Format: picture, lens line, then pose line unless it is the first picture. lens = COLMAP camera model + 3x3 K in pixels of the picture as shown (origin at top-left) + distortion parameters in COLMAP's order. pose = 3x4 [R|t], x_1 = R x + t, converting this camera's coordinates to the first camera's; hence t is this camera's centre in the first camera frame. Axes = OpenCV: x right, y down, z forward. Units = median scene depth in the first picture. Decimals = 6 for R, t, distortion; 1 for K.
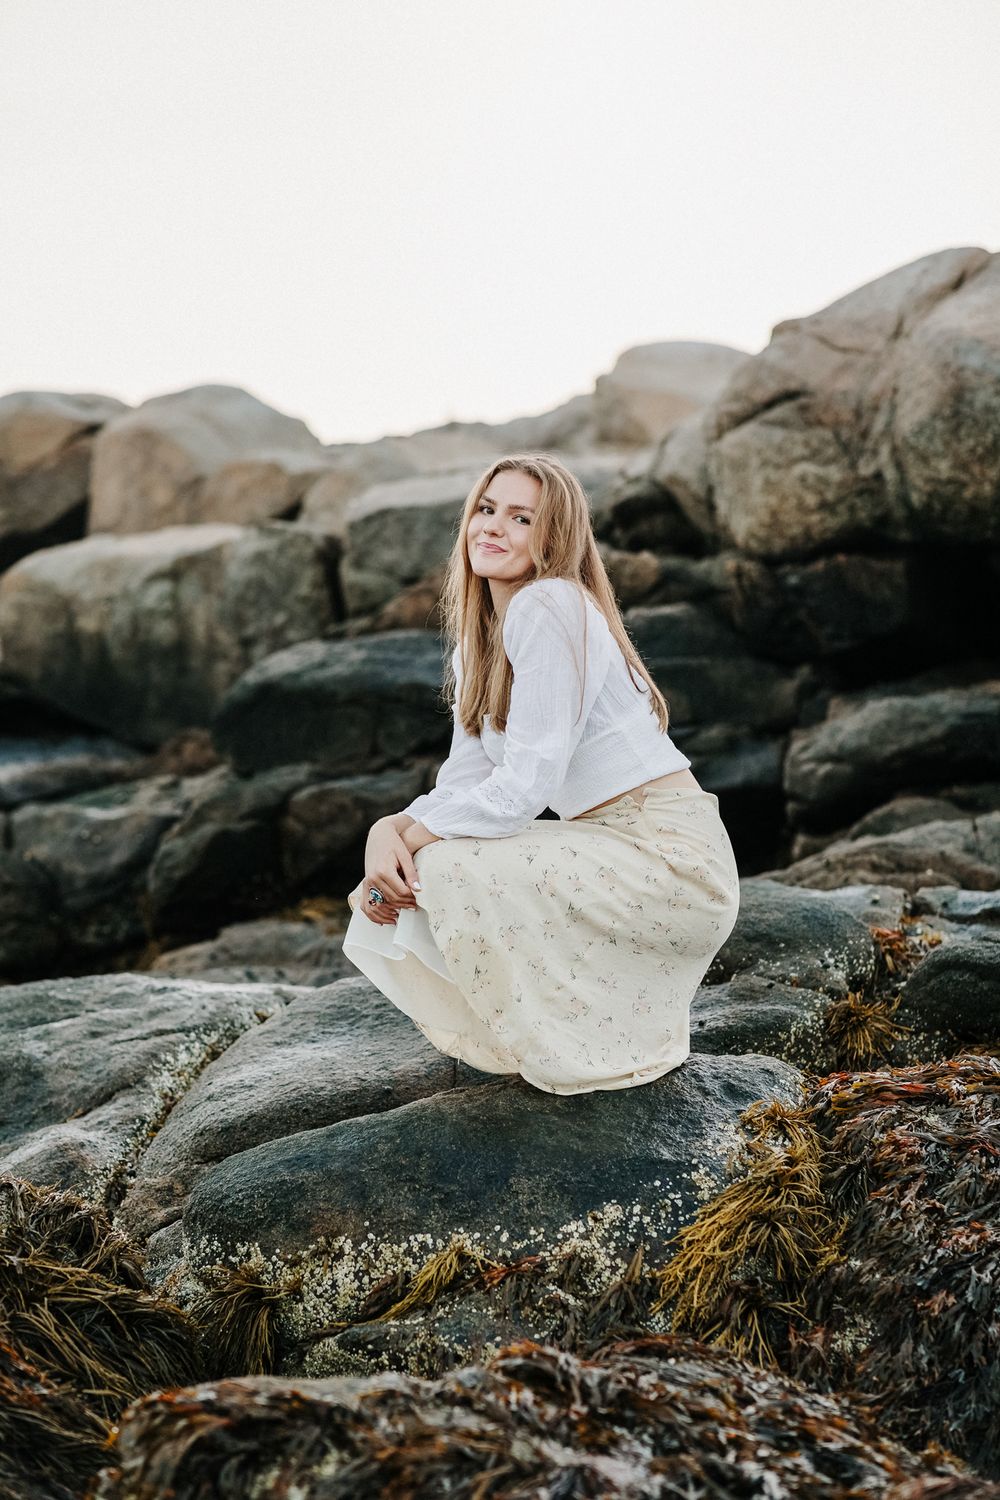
lens RADIAL K [[3447.4, 0, 506.9], [0, 3447.4, 738.0], [0, 0, 1]] dist [-0.025405, 0.000000]
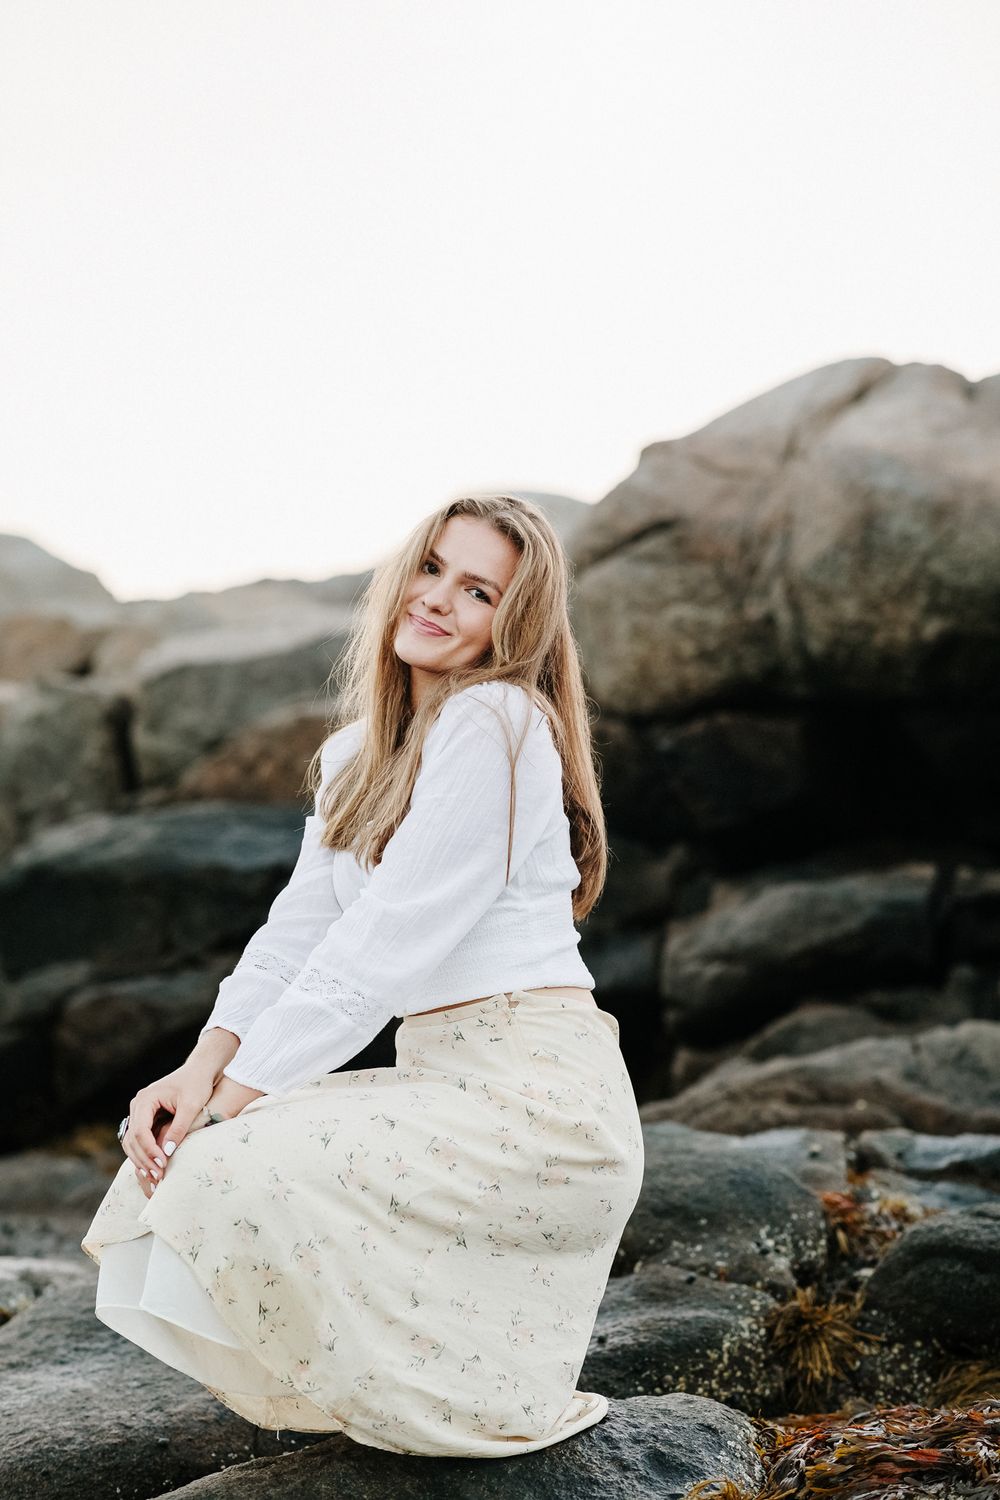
lens RADIAL K [[3447.4, 0, 508.8], [0, 3447.4, 754.9], [0, 0, 1]] dist [-0.025405, 0.000000]
pose [[0.998526, 0.002322, 0.054218, -0.001341], [0.000265, 0.998863, -0.047672, -0.003090], [-0.054267, 0.047616, 0.997390, 0.173165]]
